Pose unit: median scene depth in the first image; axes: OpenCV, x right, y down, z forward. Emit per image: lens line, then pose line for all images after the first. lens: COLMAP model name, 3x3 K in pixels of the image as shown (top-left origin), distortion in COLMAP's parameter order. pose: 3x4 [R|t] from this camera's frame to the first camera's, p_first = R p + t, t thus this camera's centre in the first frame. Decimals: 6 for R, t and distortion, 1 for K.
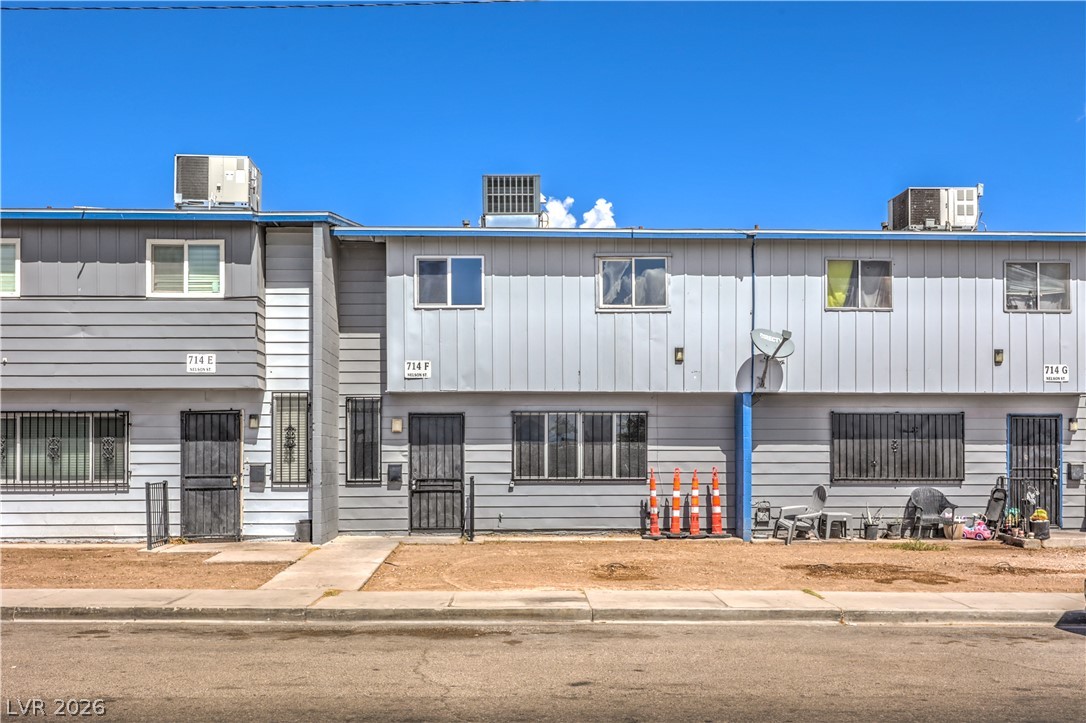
lens RADIAL K [[1055.0, 0, 540.5], [0, 1055.0, 441.7], [0, 0, 1]] dist [0.006732, 0.009866]
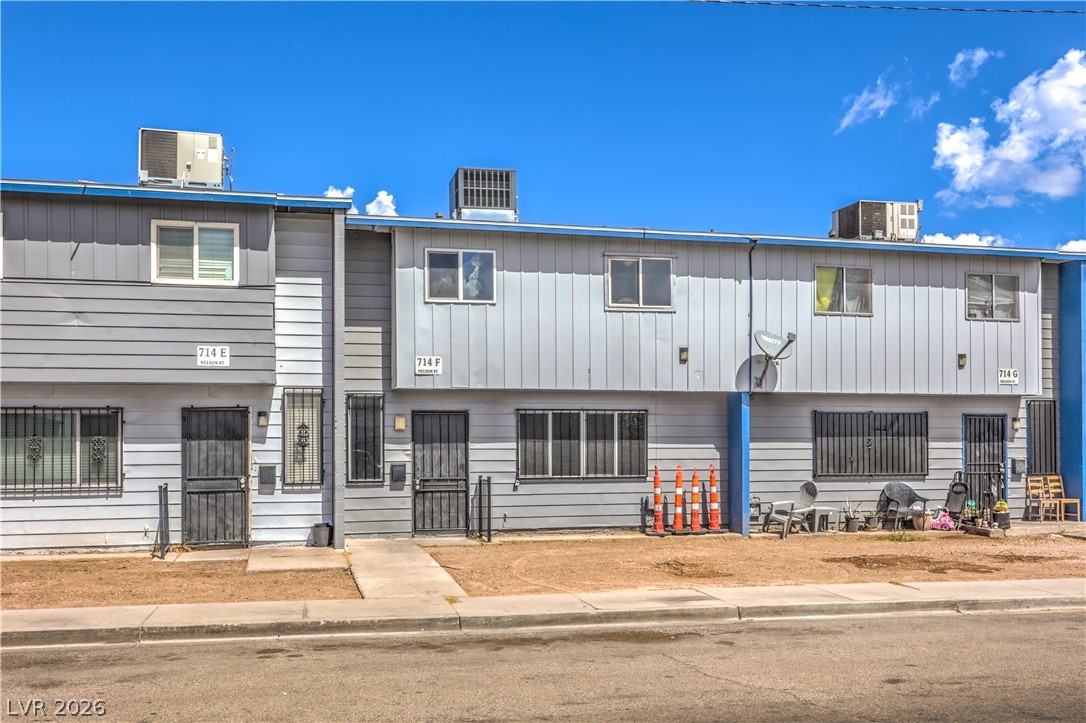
lens RADIAL K [[1056.6, 0, 548.4], [0, 1056.6, 431.8], [0, 0, 1]] dist [0.008041, 0.005091]
pose [[0.977677, -0.000134, 0.210111, -0.206956], [0.001333, 0.999984, -0.005566, -0.002135], [-0.210107, 0.005722, 0.977662, 0.029800]]
